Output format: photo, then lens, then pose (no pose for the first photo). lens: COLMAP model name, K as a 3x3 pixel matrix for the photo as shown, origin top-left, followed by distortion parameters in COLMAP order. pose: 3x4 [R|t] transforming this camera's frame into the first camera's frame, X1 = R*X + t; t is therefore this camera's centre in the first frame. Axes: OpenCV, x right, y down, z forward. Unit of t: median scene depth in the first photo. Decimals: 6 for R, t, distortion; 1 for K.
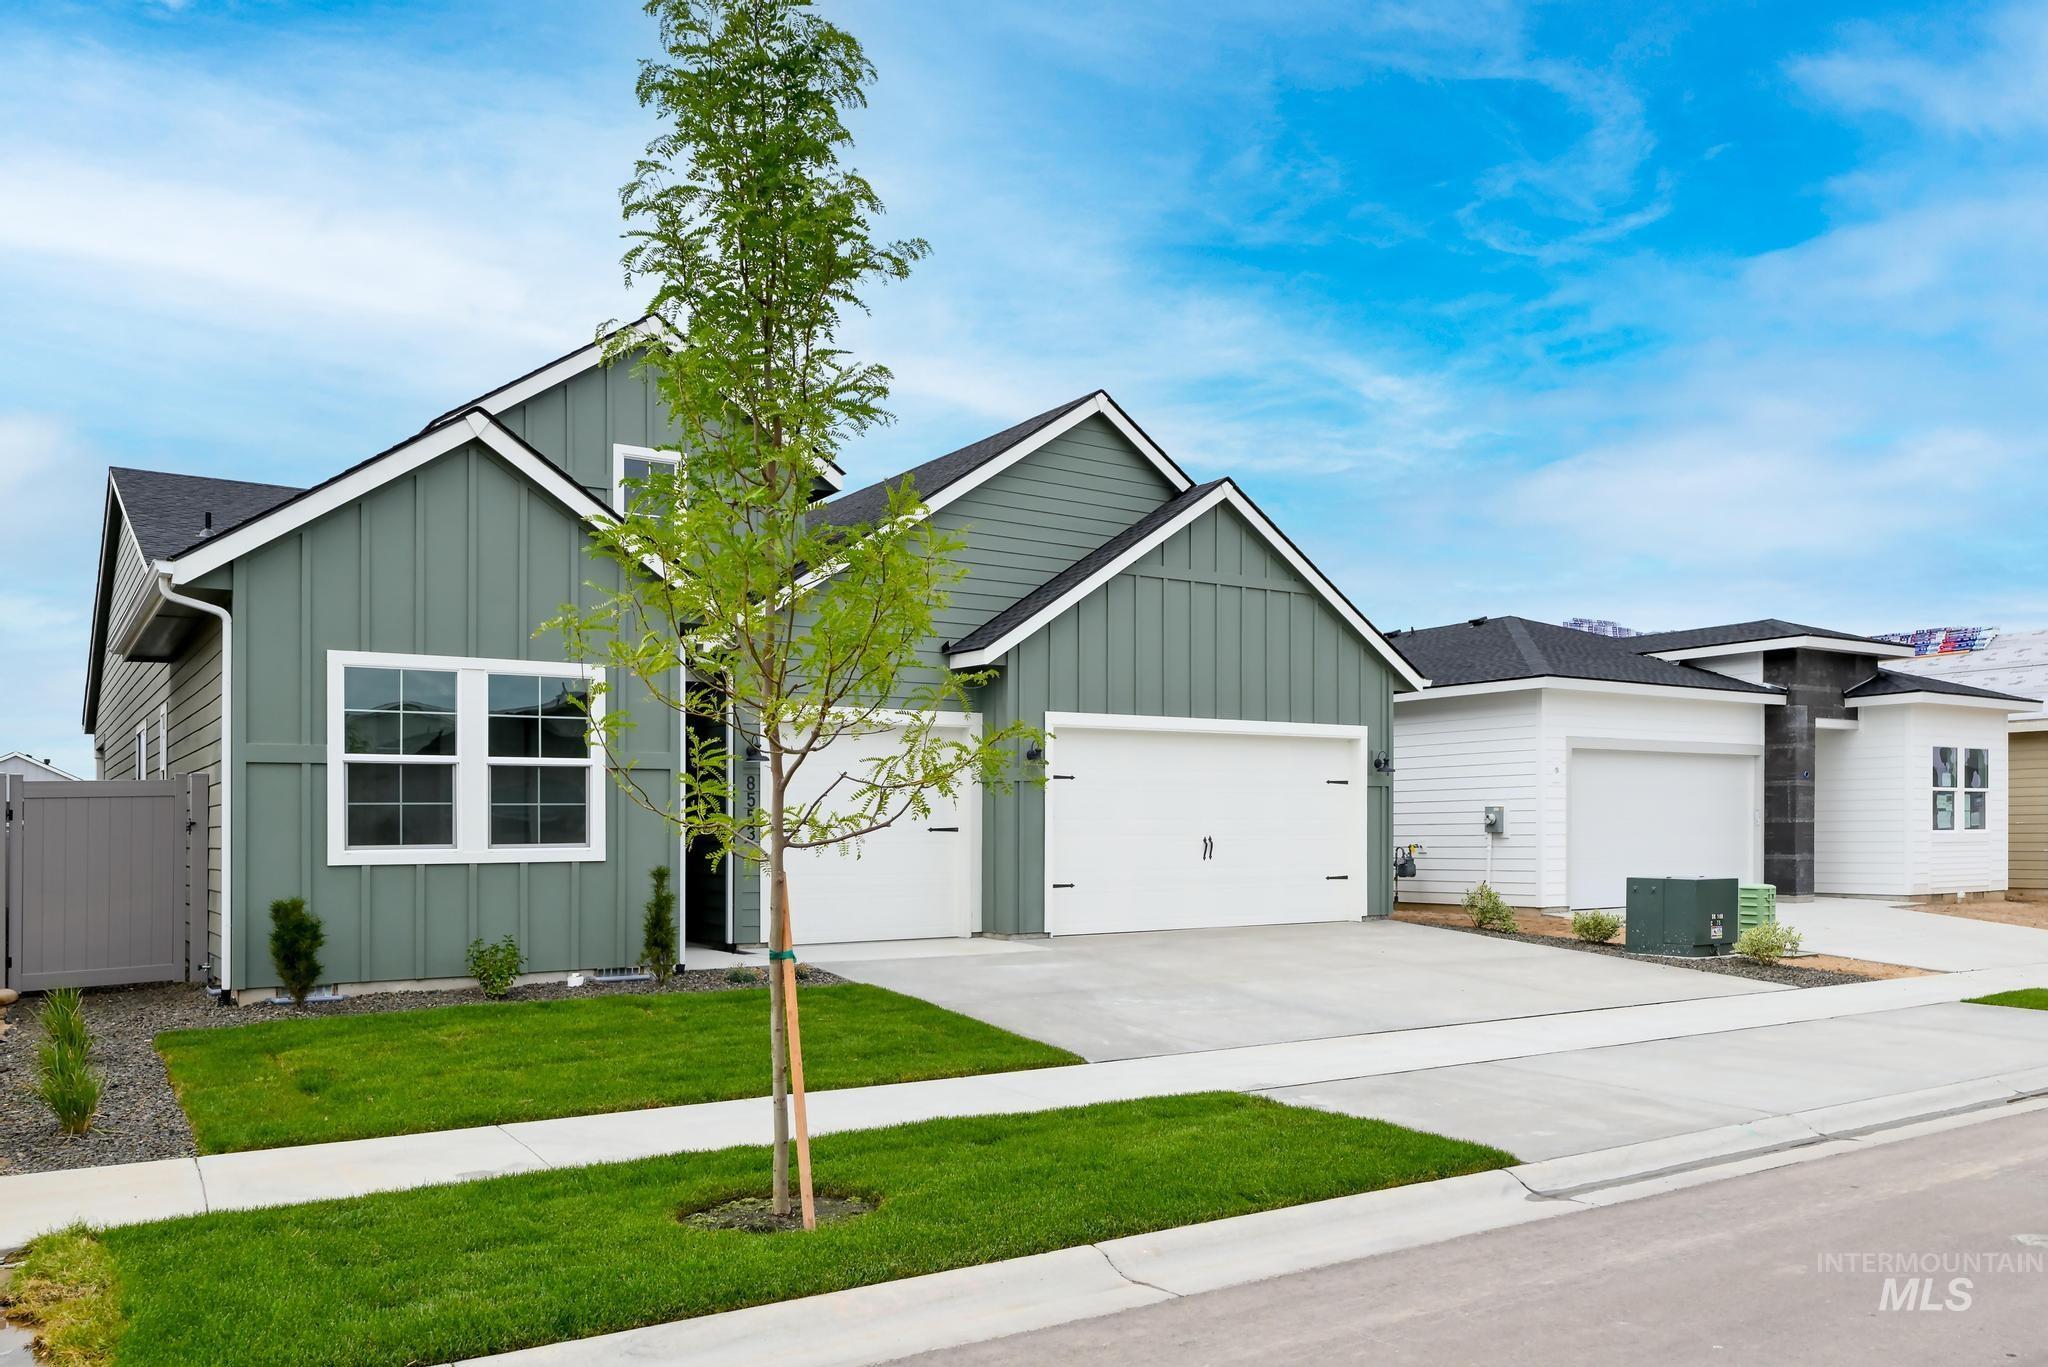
lens RADIAL K [[1581.9, 0, 1024.0], [0, 1581.9, 683.5], [0, 0, 1]] dist [0.000994, -0.000737]
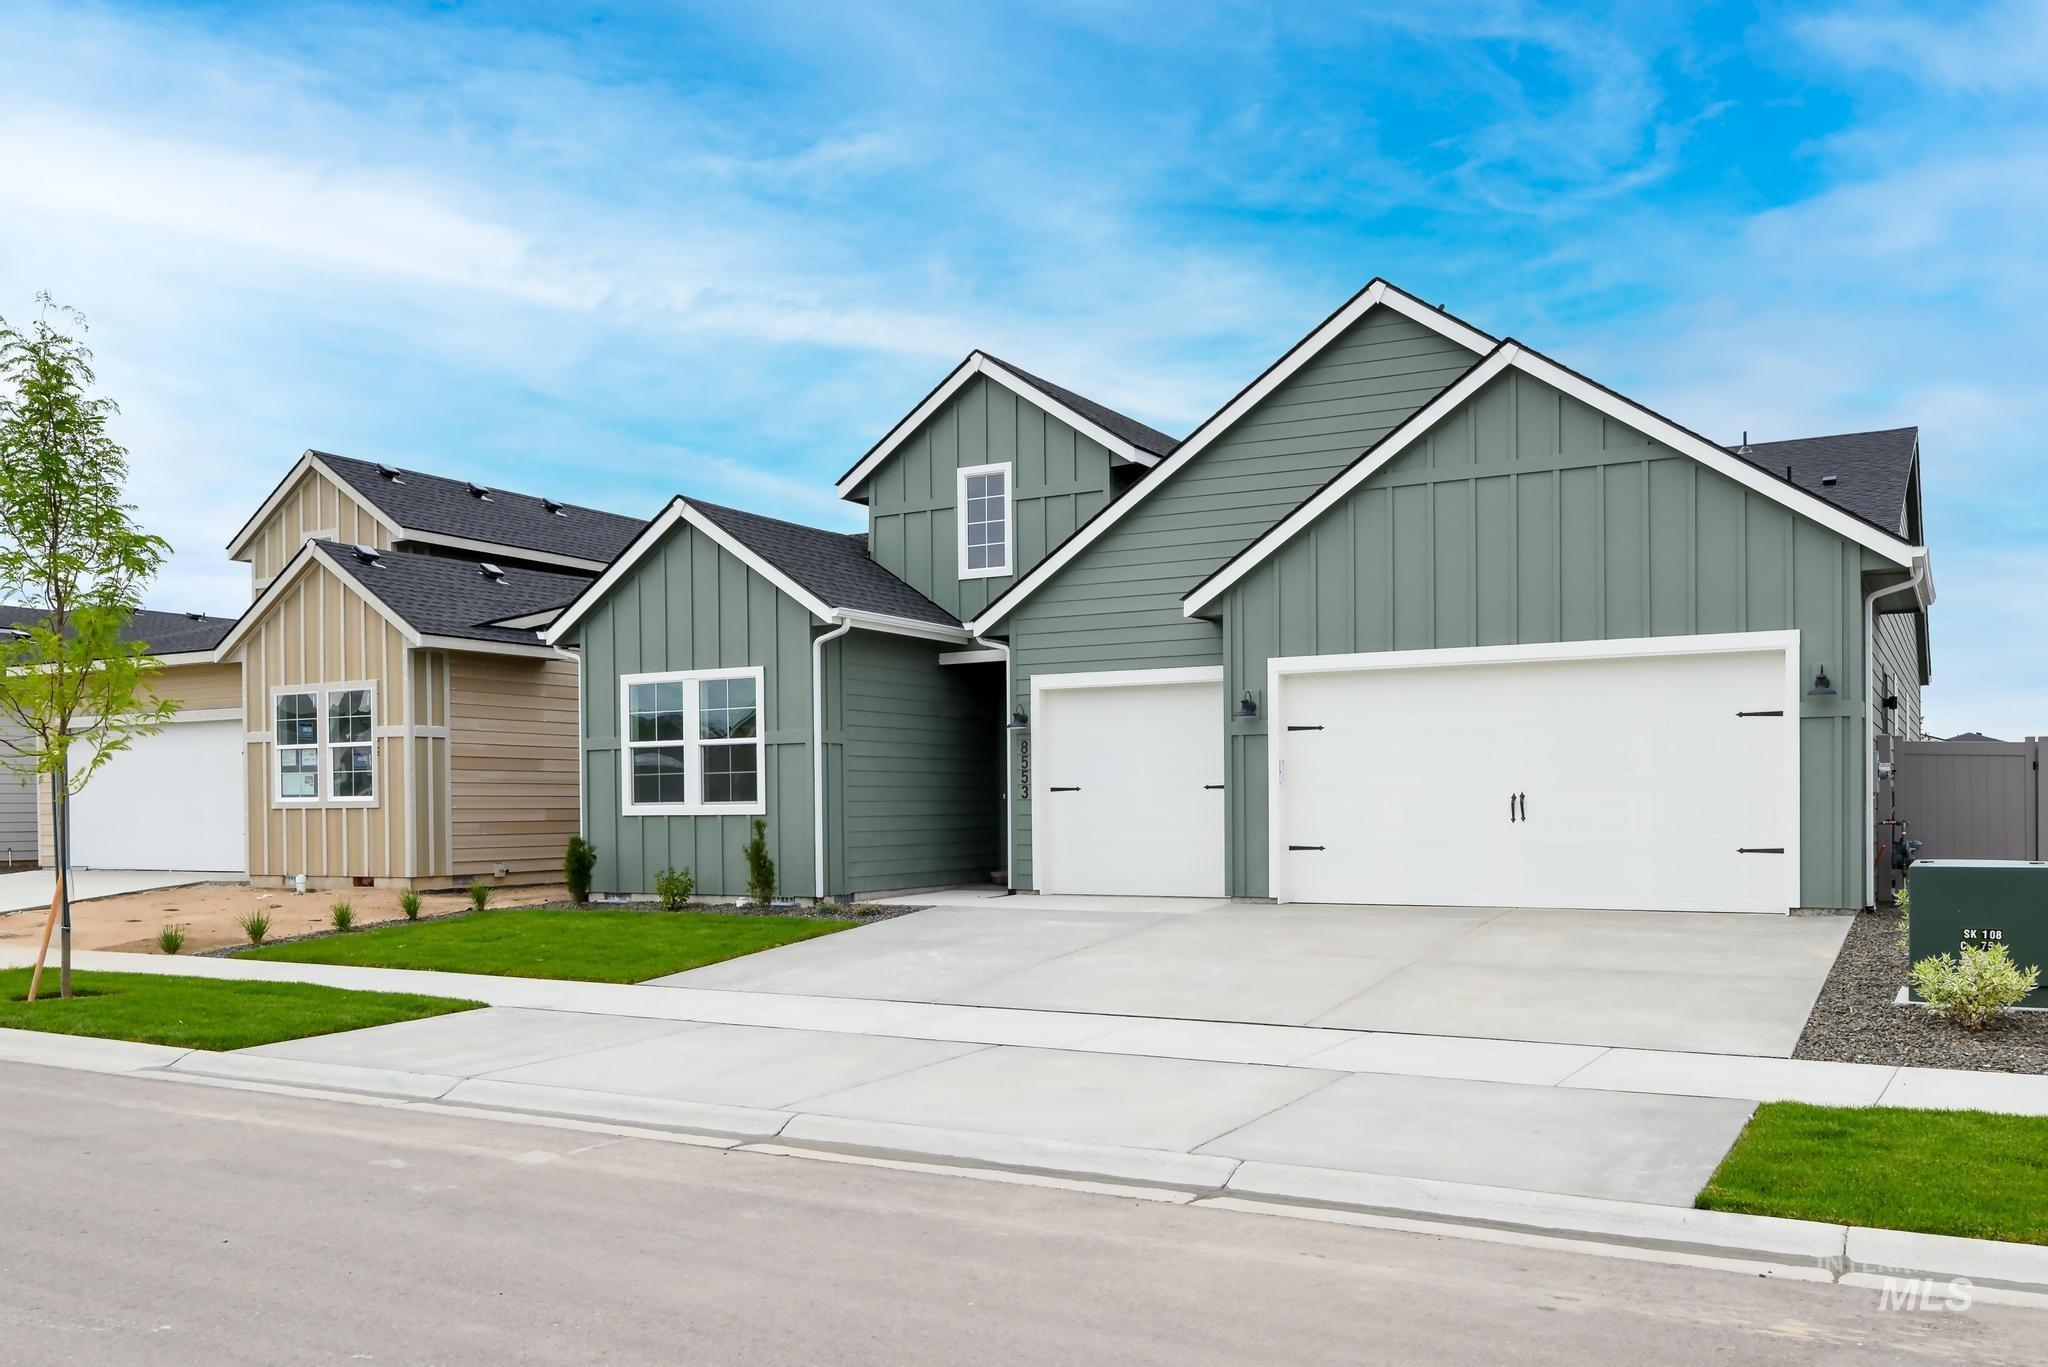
lens RADIAL K [[1581.9, 0, 1024.0], [0, 1581.9, 683.5], [0, 0, 1]] dist [0.000994, -0.000737]
pose [[0.453184, -0.062033, -0.889256, 1.030149], [0.091128, 0.995573, -0.023008, 0.054229], [0.886747, -0.070609, 0.456831, 0.606776]]
